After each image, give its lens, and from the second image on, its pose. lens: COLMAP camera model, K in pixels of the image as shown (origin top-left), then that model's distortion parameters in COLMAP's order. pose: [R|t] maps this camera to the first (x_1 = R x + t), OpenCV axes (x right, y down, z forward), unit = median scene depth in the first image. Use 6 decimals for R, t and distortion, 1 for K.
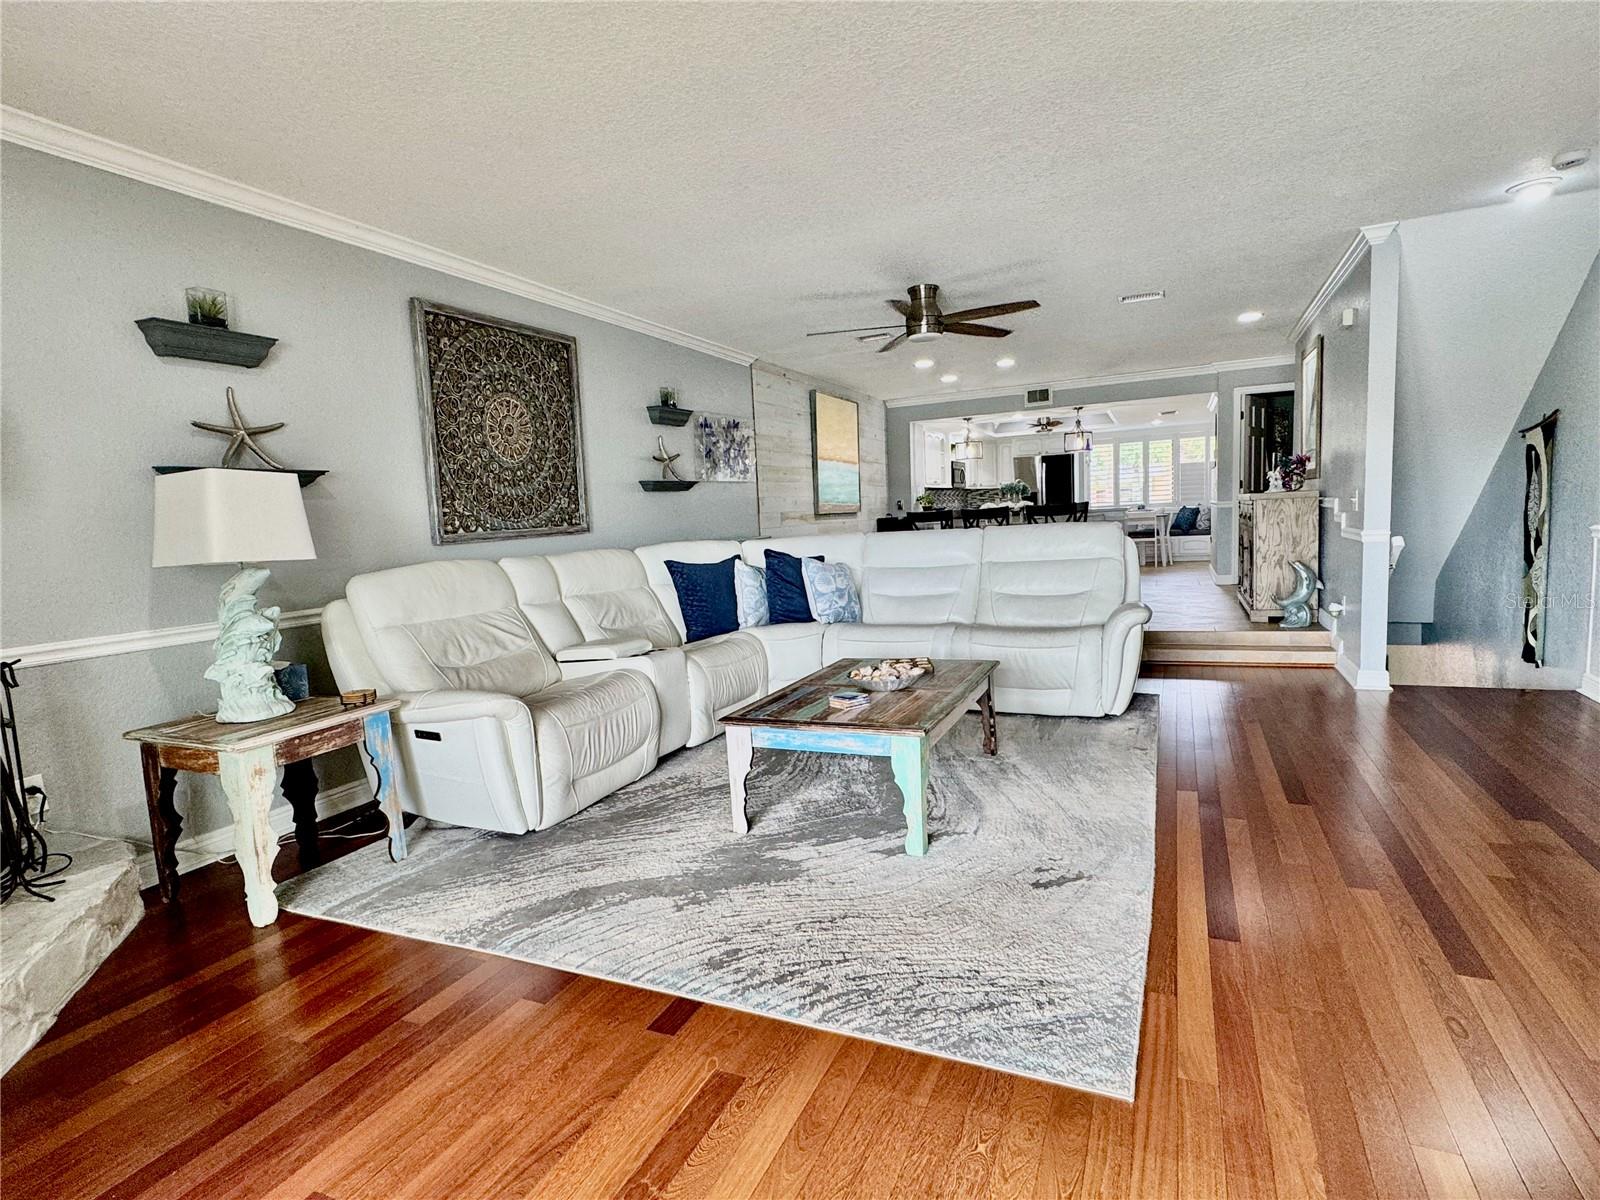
lens RADIAL K [[841.2, 0, 798.1], [0, 841.2, 600.4], [0, 0, 1]] dist [0.003333, 0.000608]
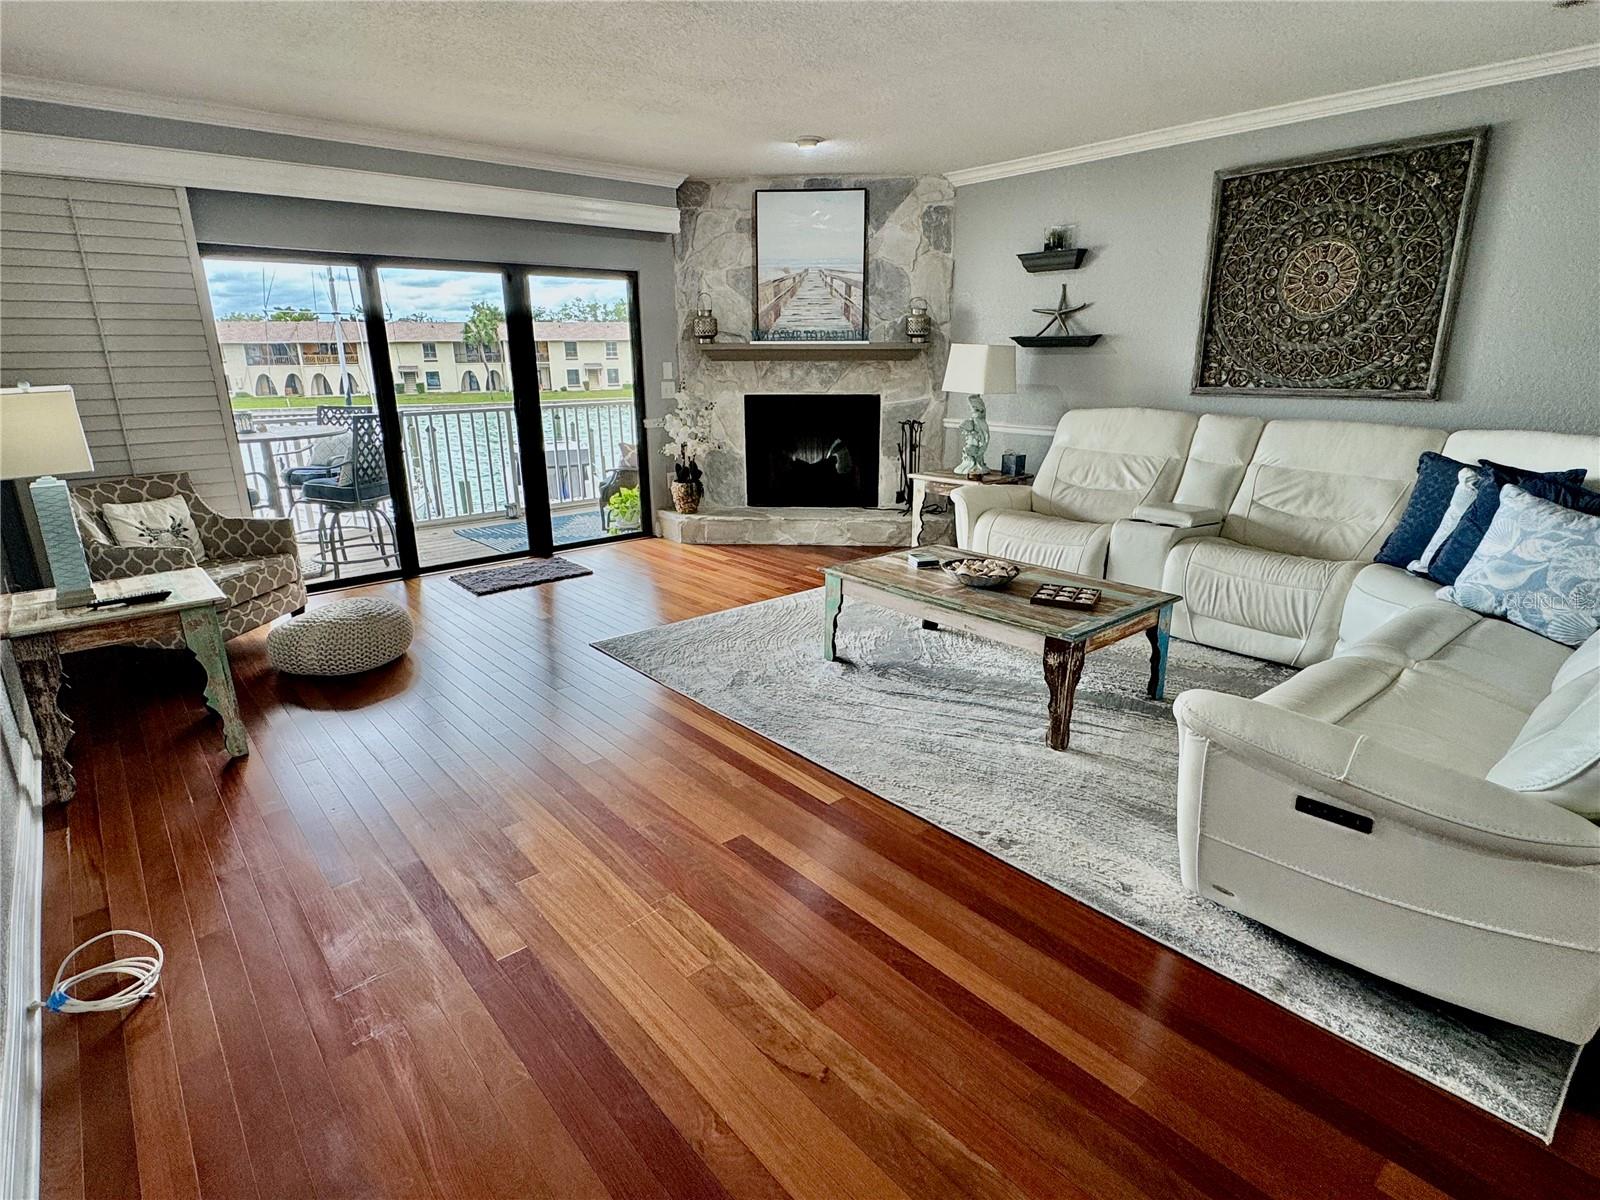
lens RADIAL K [[841.2, 0, 799.1], [0, 841.2, 604.4], [0, 0, 1]] dist [0.003333, 0.000608]
pose [[-0.435326, 0.310594, -0.844998, 0.867091], [-0.066043, 0.925056, 0.374045, -0.191548], [0.897847, 0.218638, -0.382188, 0.978394]]
